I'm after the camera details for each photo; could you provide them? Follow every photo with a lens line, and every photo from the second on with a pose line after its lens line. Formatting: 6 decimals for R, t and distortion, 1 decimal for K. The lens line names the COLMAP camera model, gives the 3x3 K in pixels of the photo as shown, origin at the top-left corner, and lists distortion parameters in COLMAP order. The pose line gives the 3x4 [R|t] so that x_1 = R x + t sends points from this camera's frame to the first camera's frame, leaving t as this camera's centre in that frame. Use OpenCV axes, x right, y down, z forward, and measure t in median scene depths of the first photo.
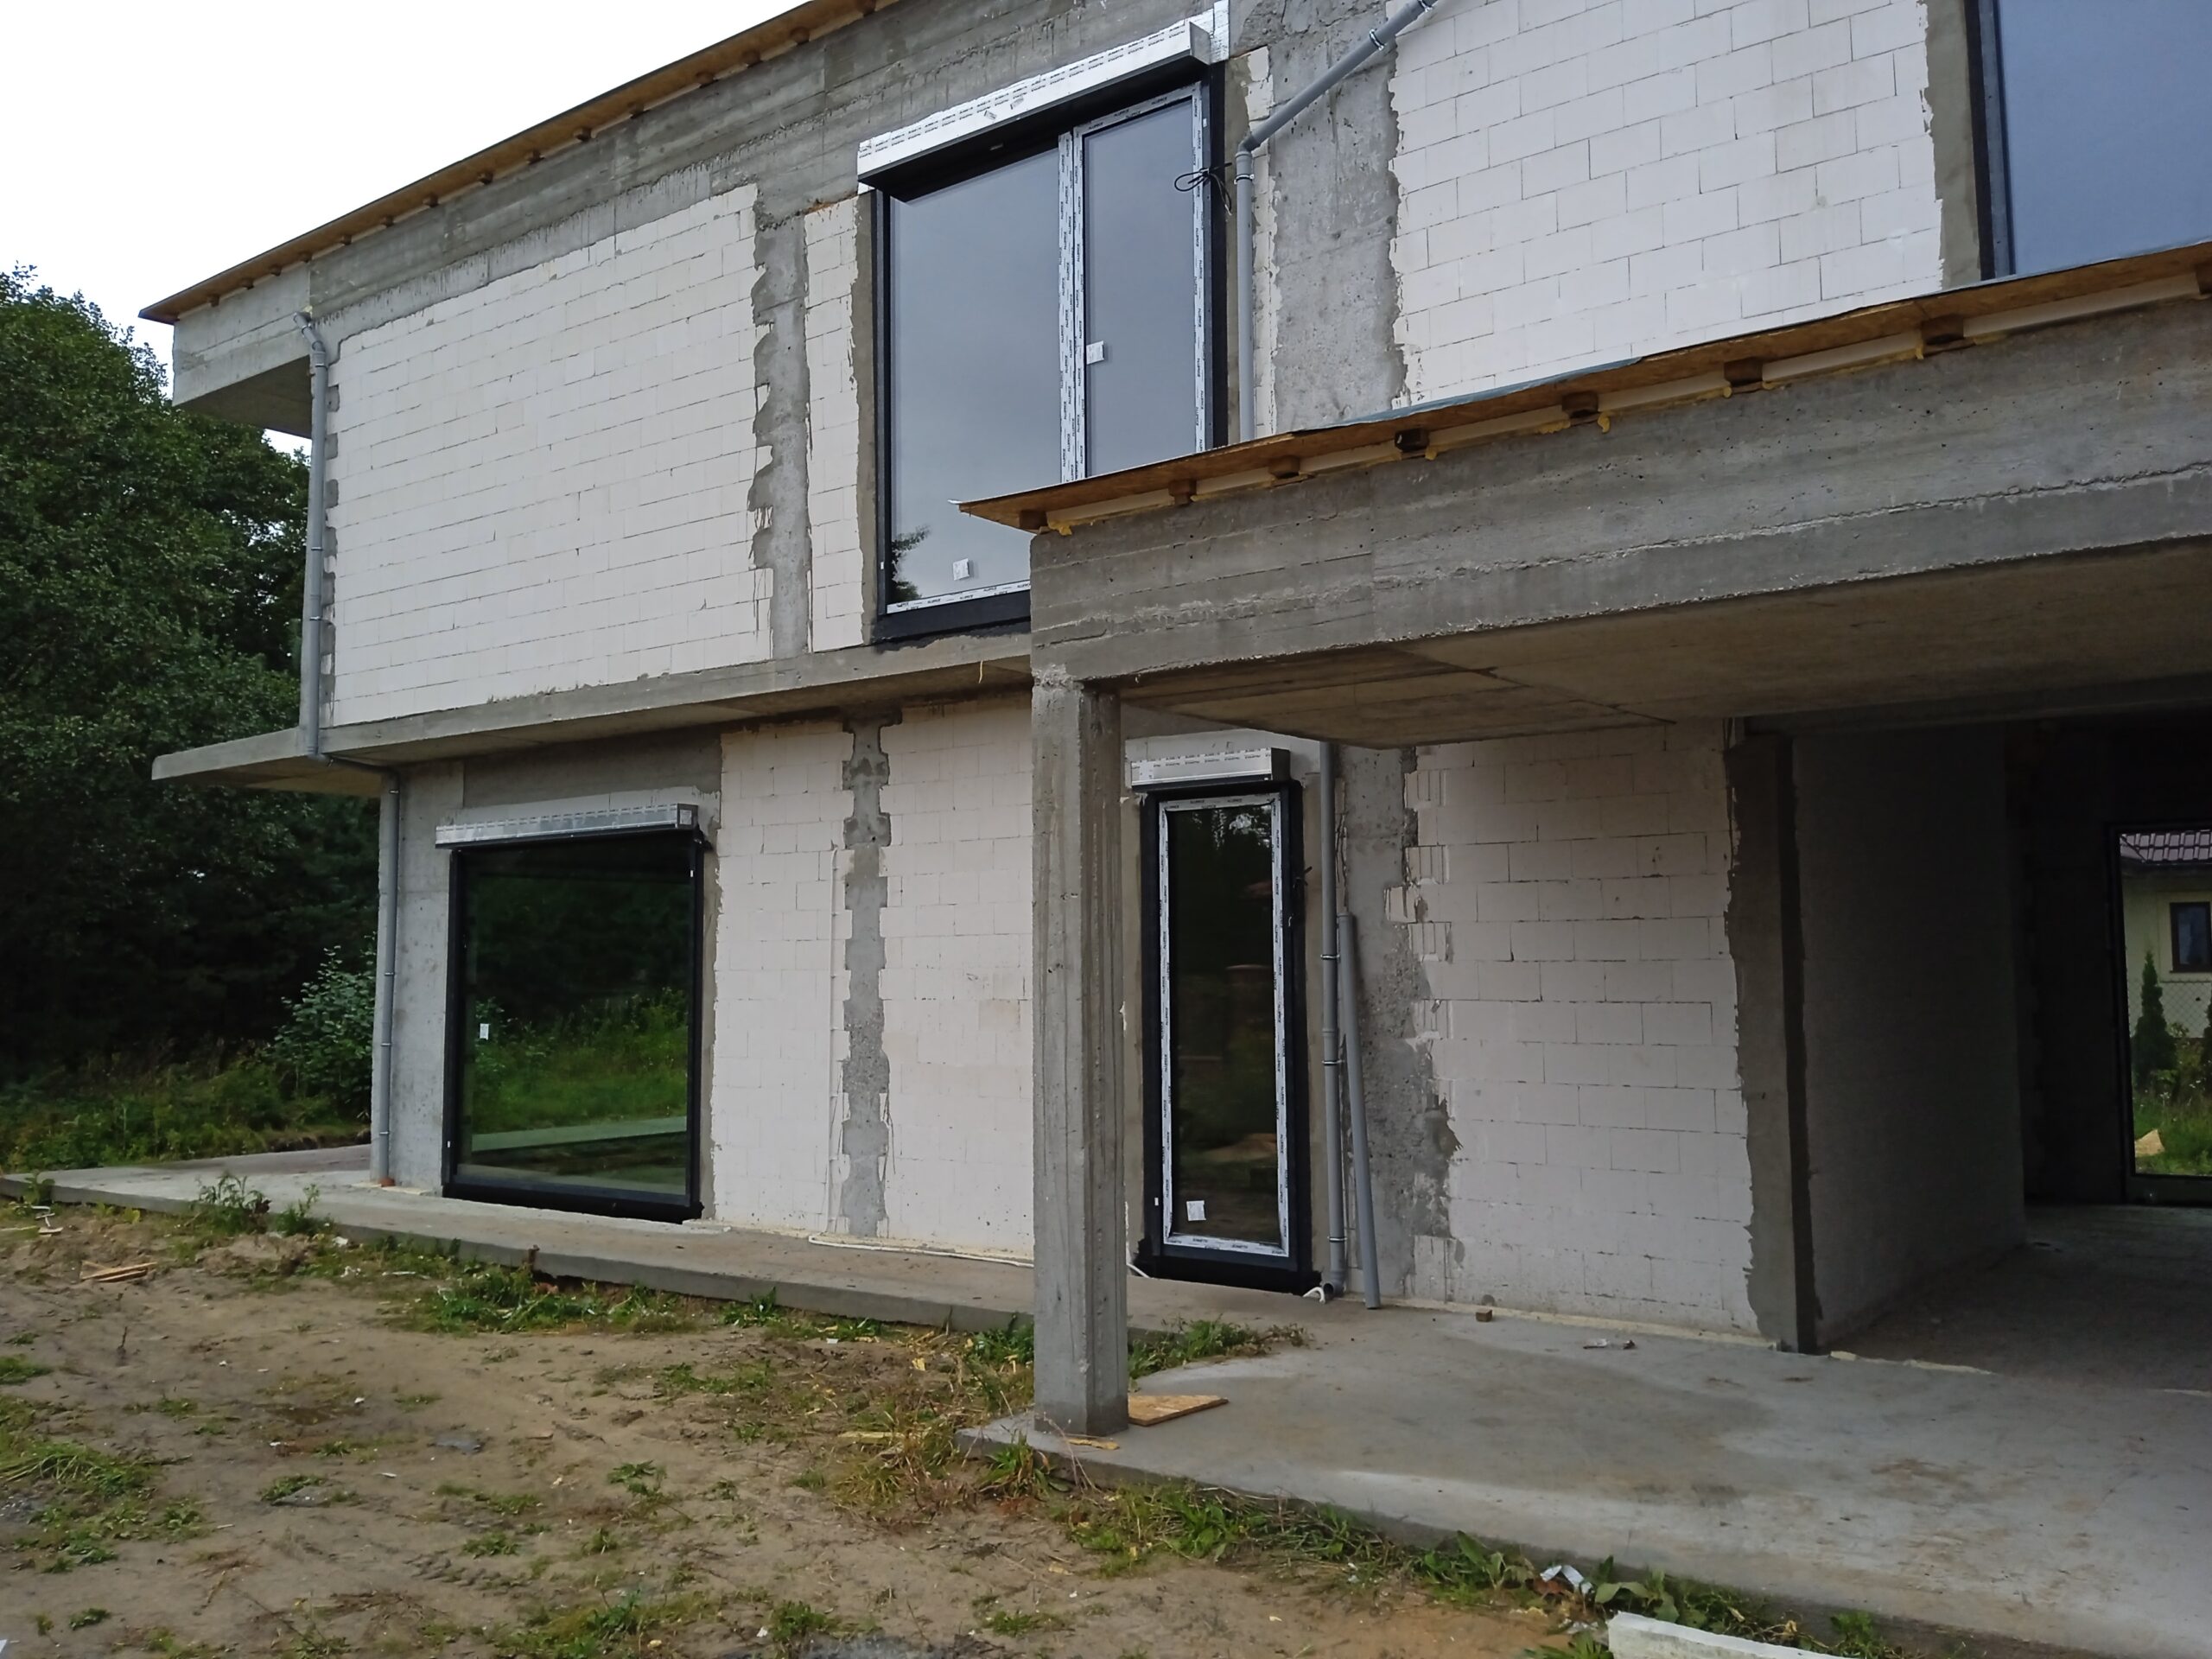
lens RADIAL K [[1856.7, 0, 1104.2], [0, 1856.7, 822.4], [0, 0, 1]] dist [0.116449, -0.198392]
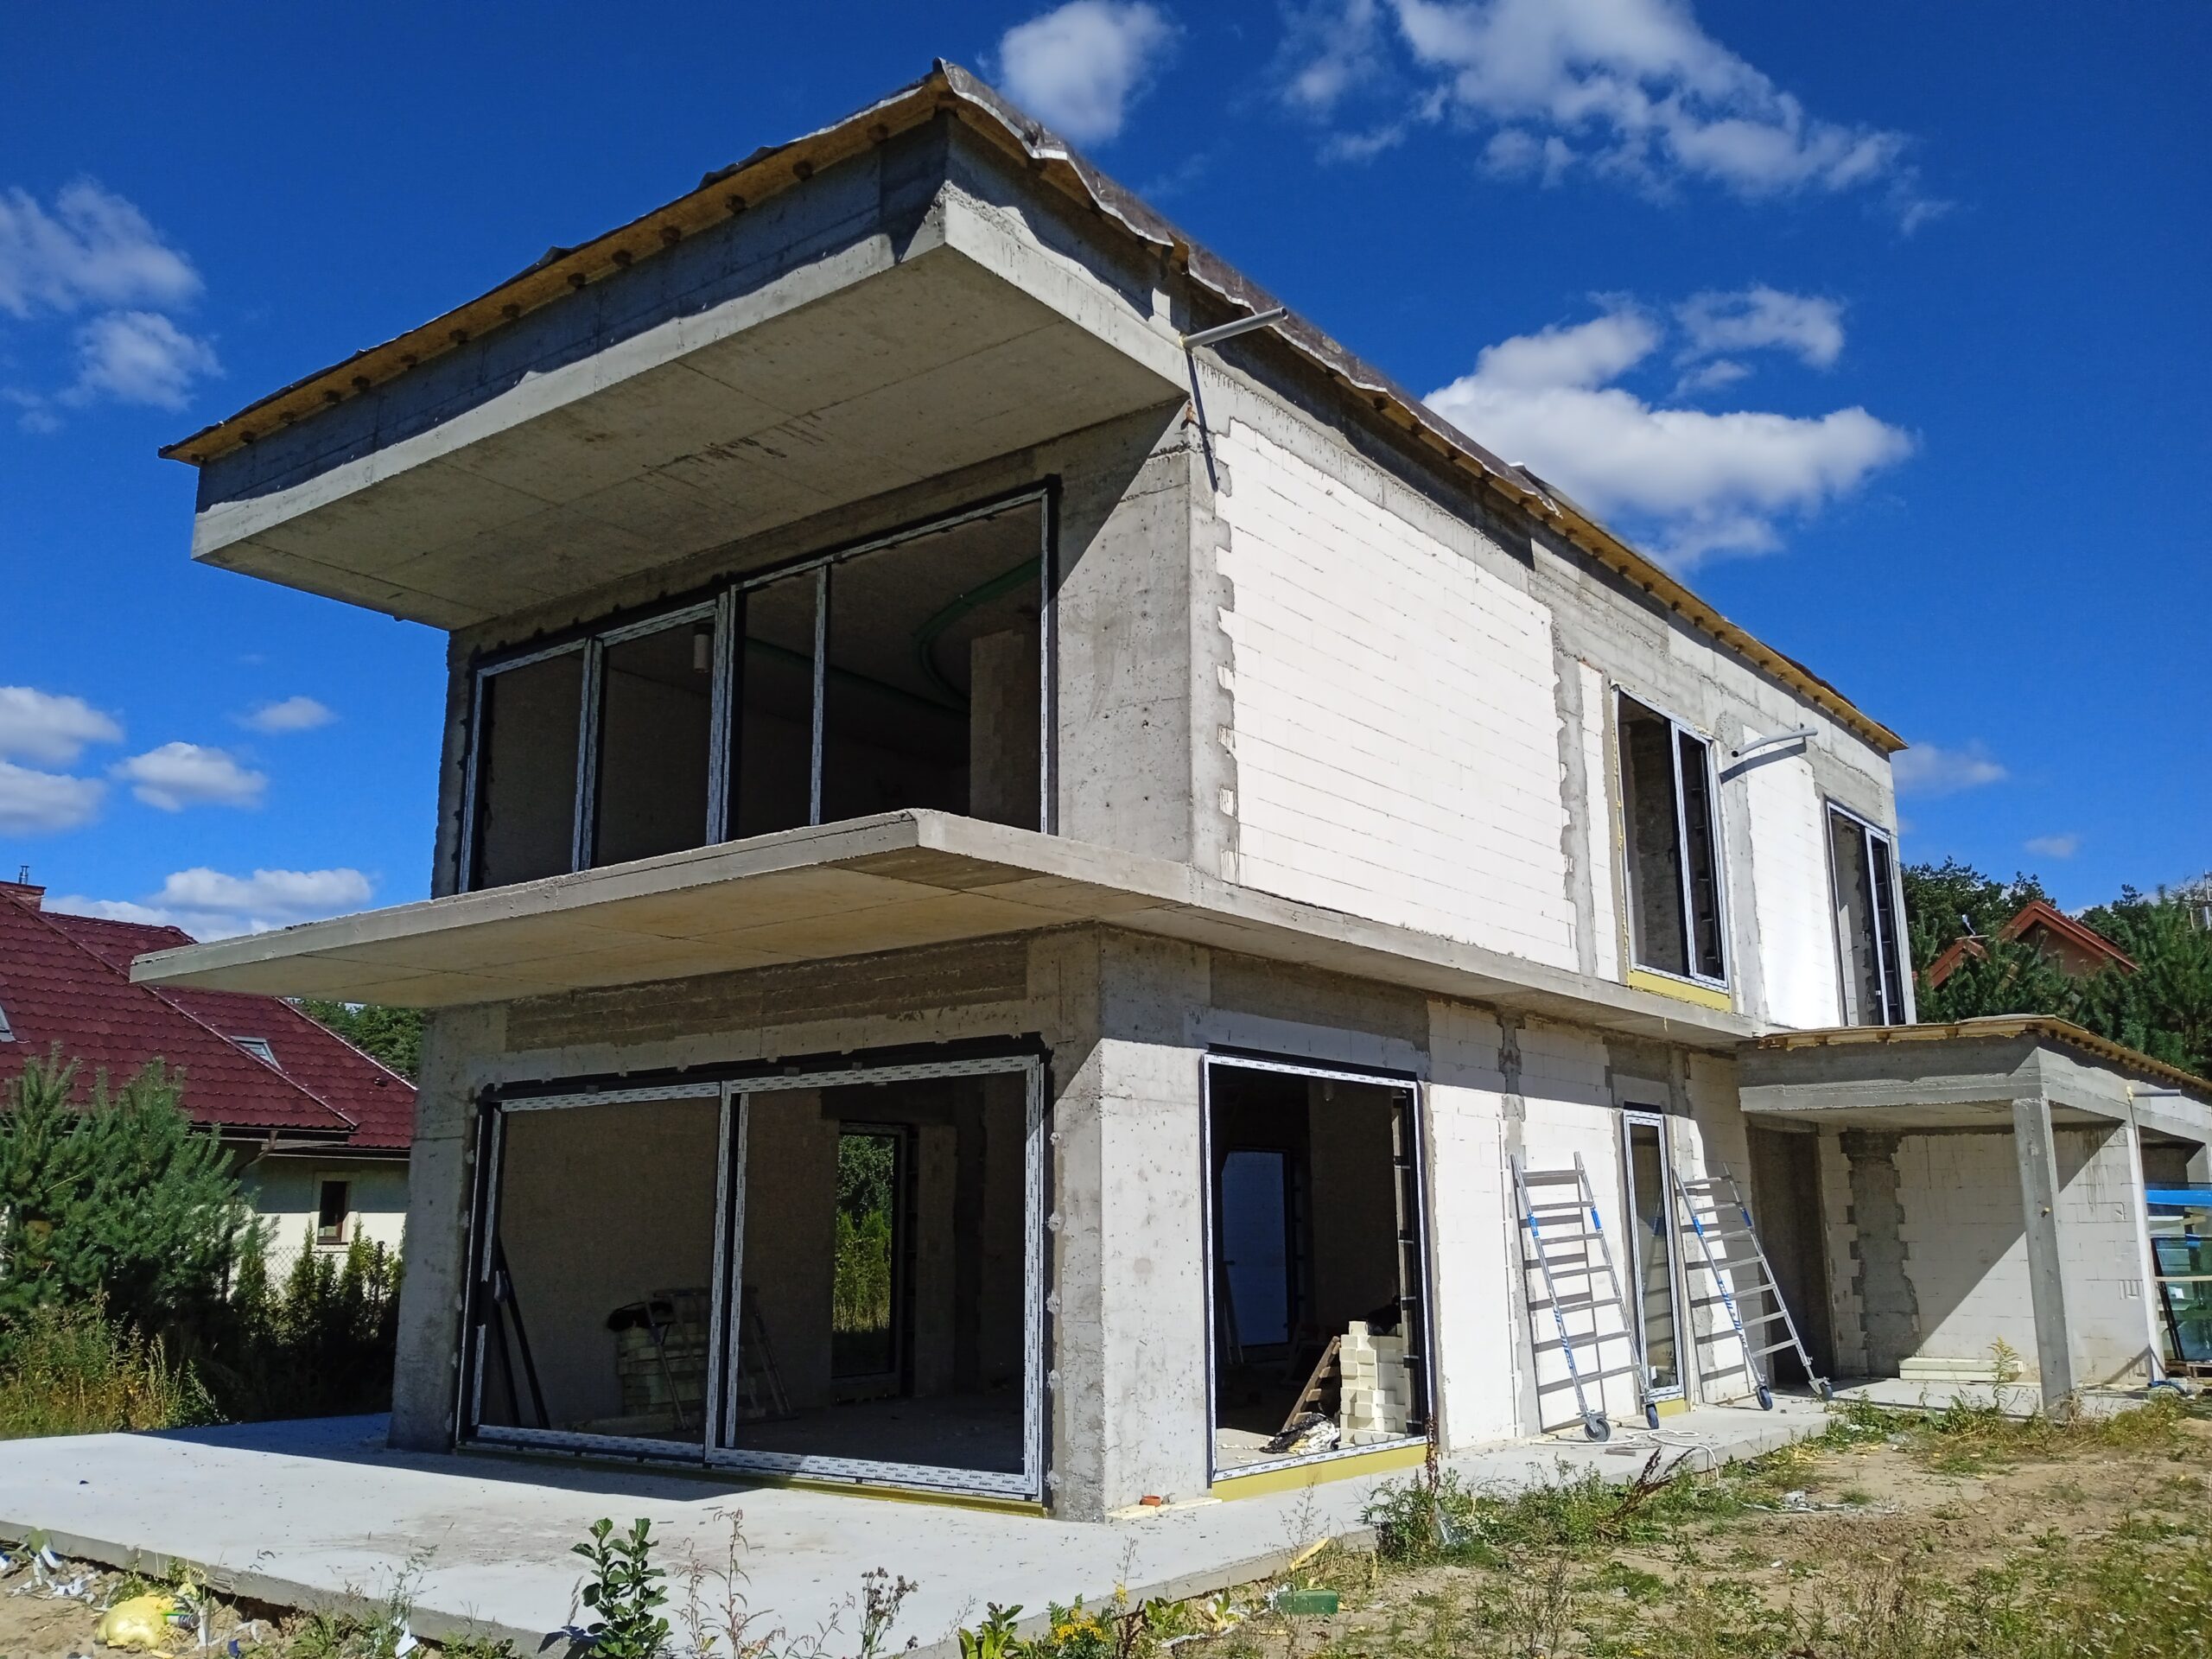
lens RADIAL K [[1856.7, 0, 1102.4], [0, 1856.7, 817.3], [0, 0, 1]] dist [0.116449, -0.198392]
pose [[-0.003351, 0.226522, 0.974000, -1.444320], [-0.076480, 0.971095, -0.226110, 0.125162], [-0.997065, -0.075249, 0.014070, 1.292783]]
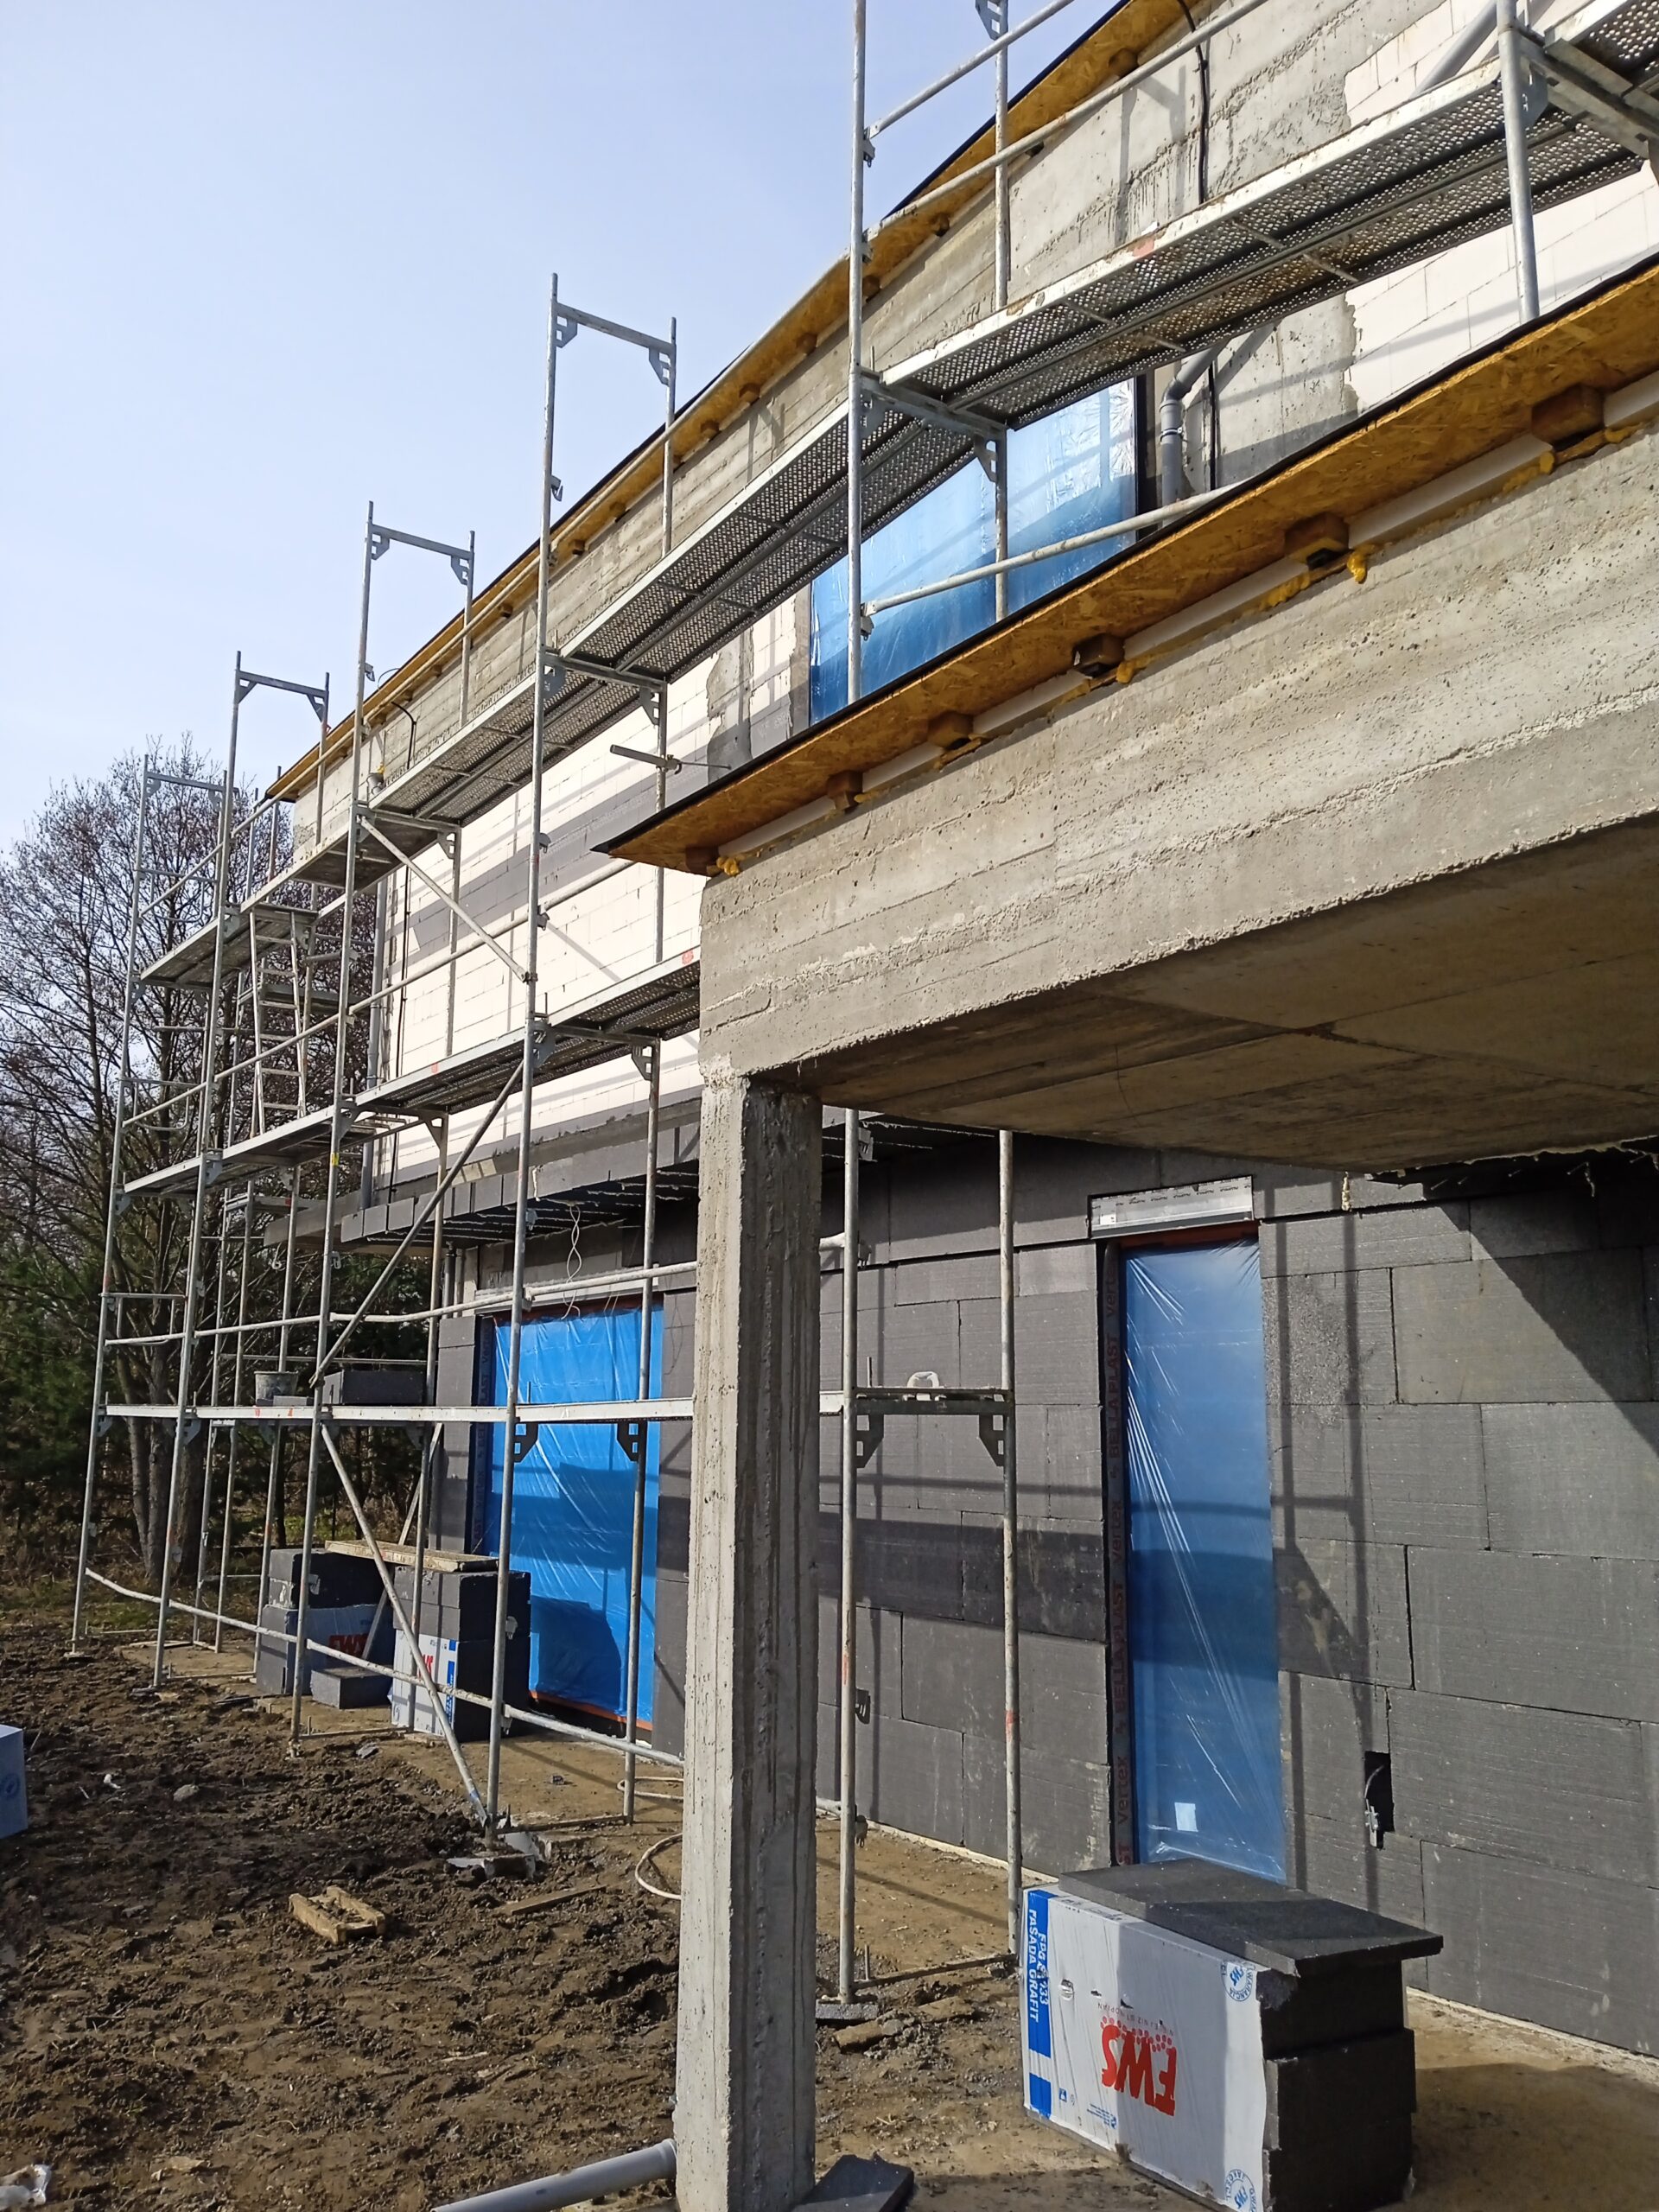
lens RADIAL K [[1856.7, 0, 825.2], [0, 1856.7, 1087.6], [0, 0, 1]] dist [0.116449, -0.198392]
pose [[0.947078, -0.041957, -0.318250, 0.137704], [0.008802, 0.994443, -0.104908, 0.000925], [0.320883, 0.096555, 0.942184, 0.204398]]
